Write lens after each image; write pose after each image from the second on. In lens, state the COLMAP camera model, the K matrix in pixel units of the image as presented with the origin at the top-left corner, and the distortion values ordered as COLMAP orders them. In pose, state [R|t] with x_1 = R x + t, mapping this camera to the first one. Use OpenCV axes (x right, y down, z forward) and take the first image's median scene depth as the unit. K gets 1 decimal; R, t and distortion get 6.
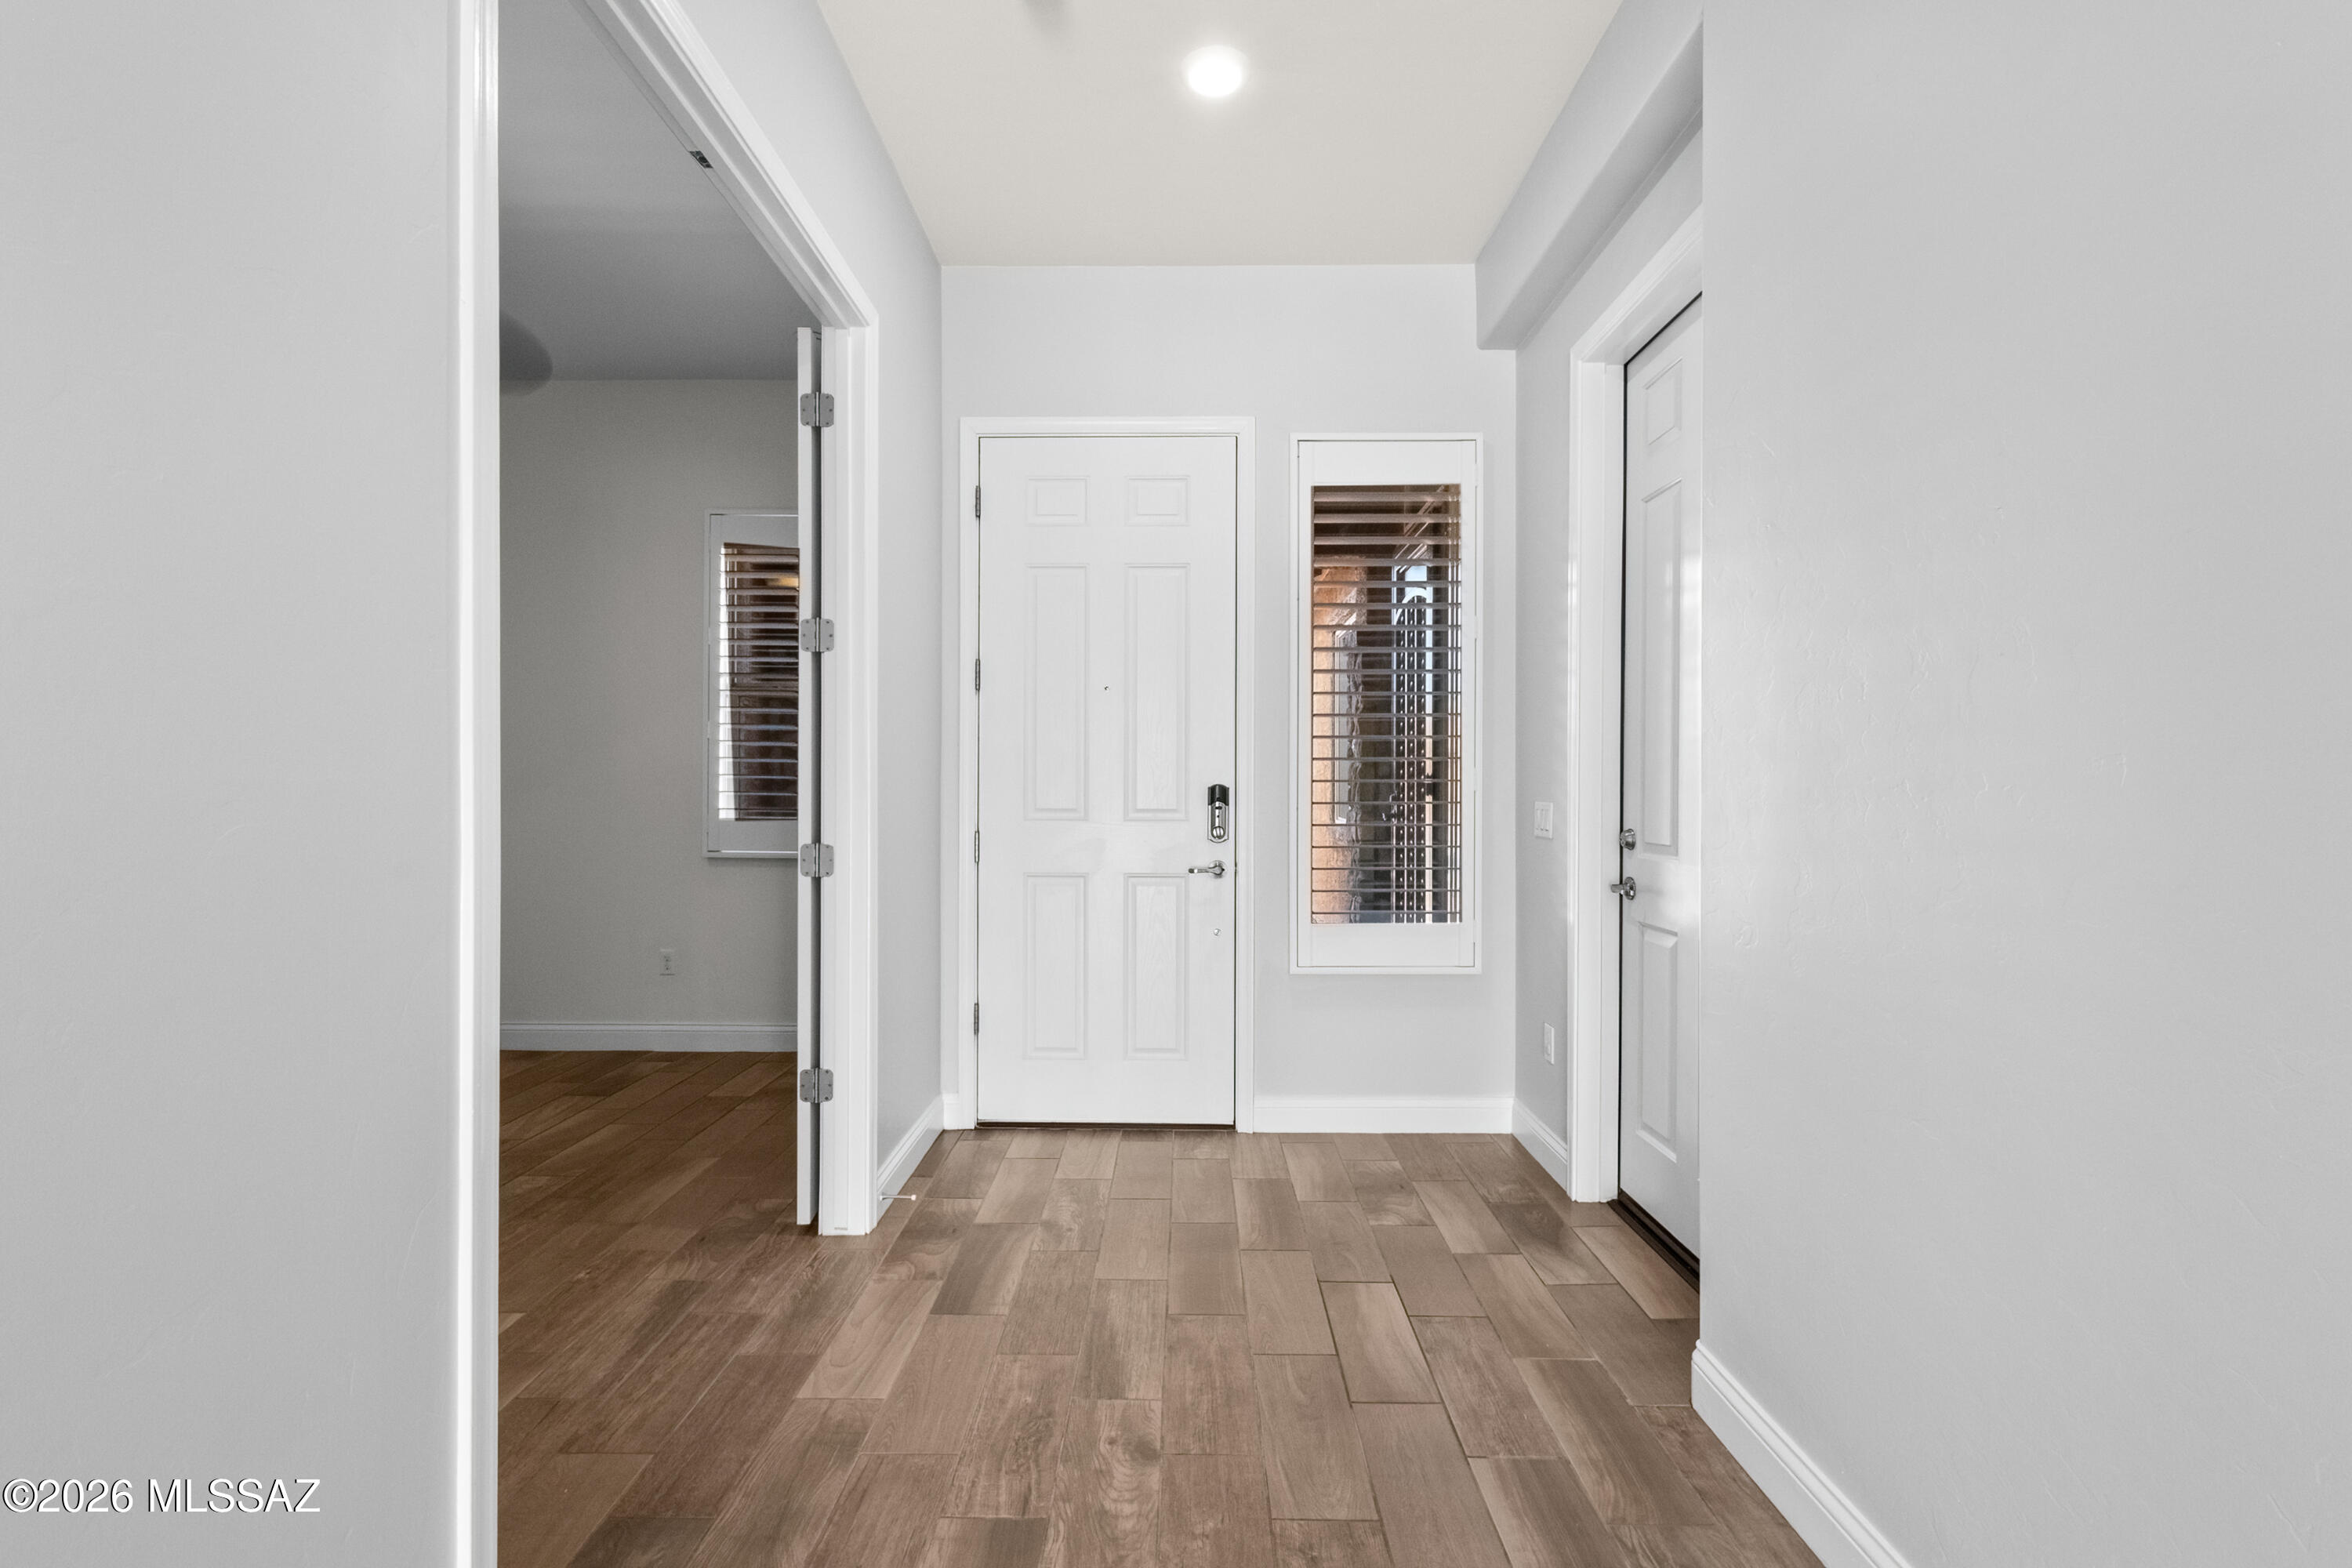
lens RADIAL K [[1057.4, 0, 1181.9], [0, 1057.4, 746.5], [0, 0, 1]] dist [0.008163, -0.004436]
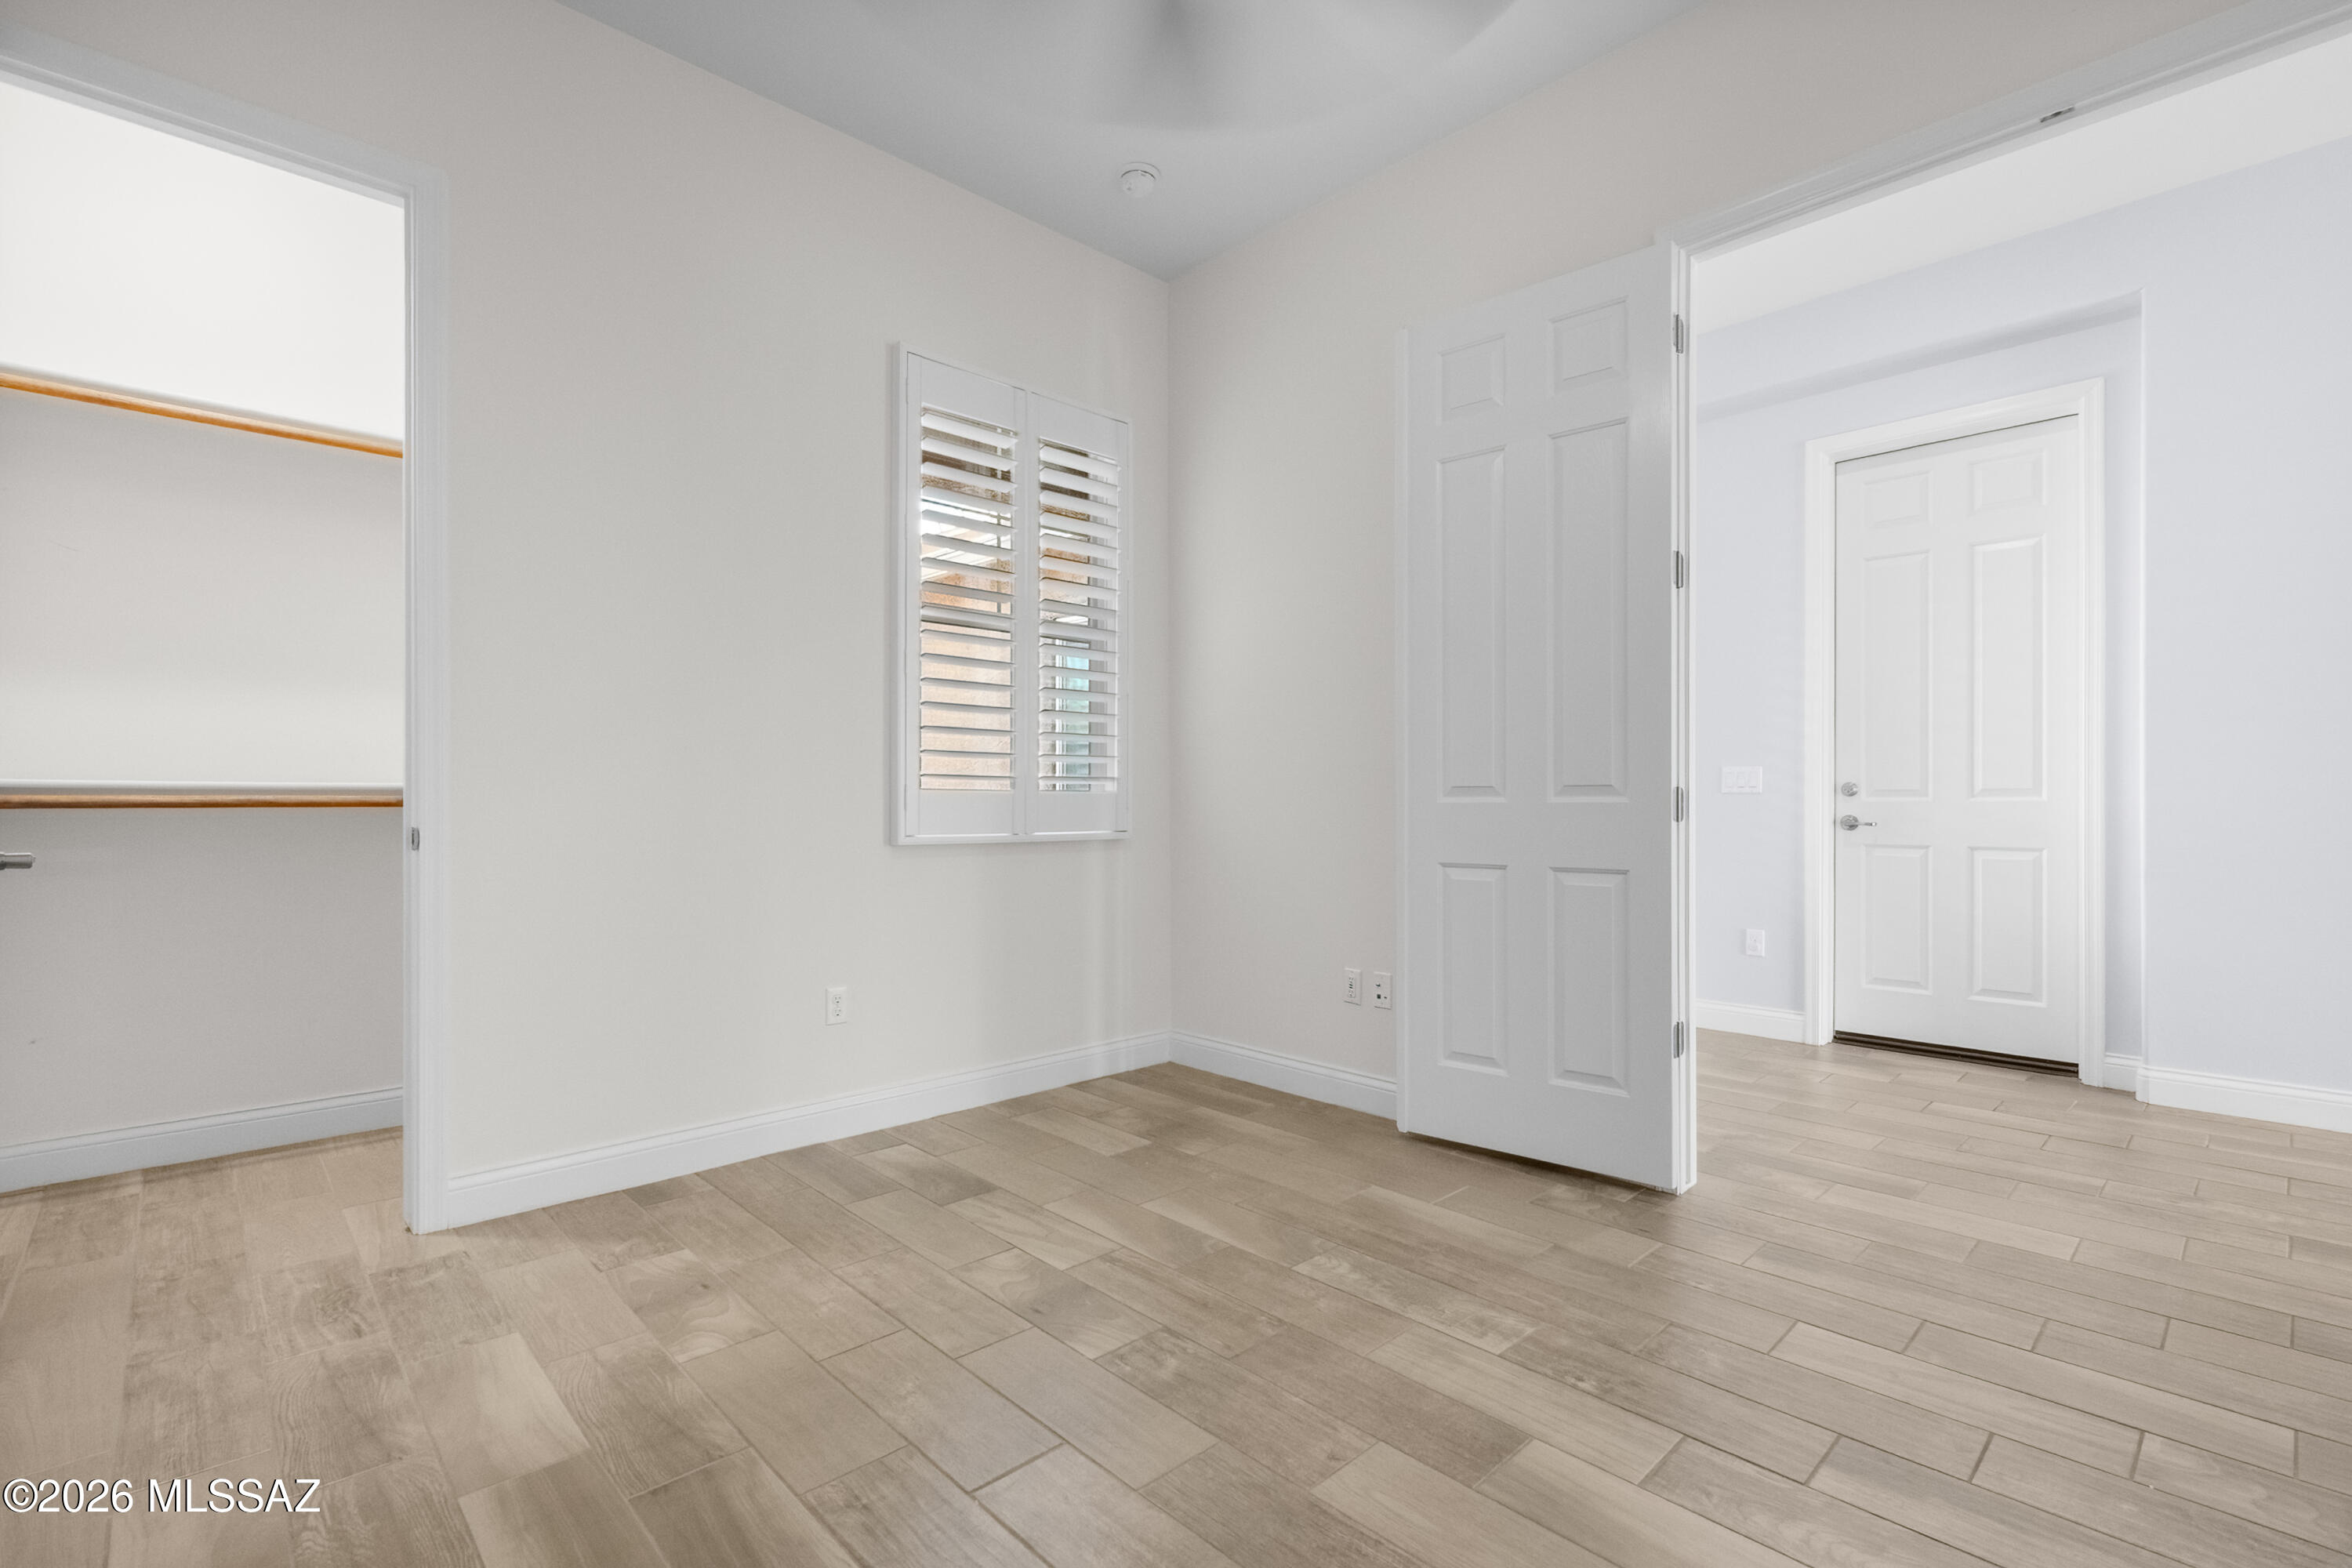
lens RADIAL K [[1057.4, 0, 1169.0], [0, 1057.4, 774.2], [0, 0, 1]] dist [0.008163, -0.004436]
pose [[0.724437, 0.008489, 0.689289, -1.106010], [-0.015558, 0.999871, 0.004038, 0.069915], [-0.689166, -0.013649, 0.724475, 0.517680]]
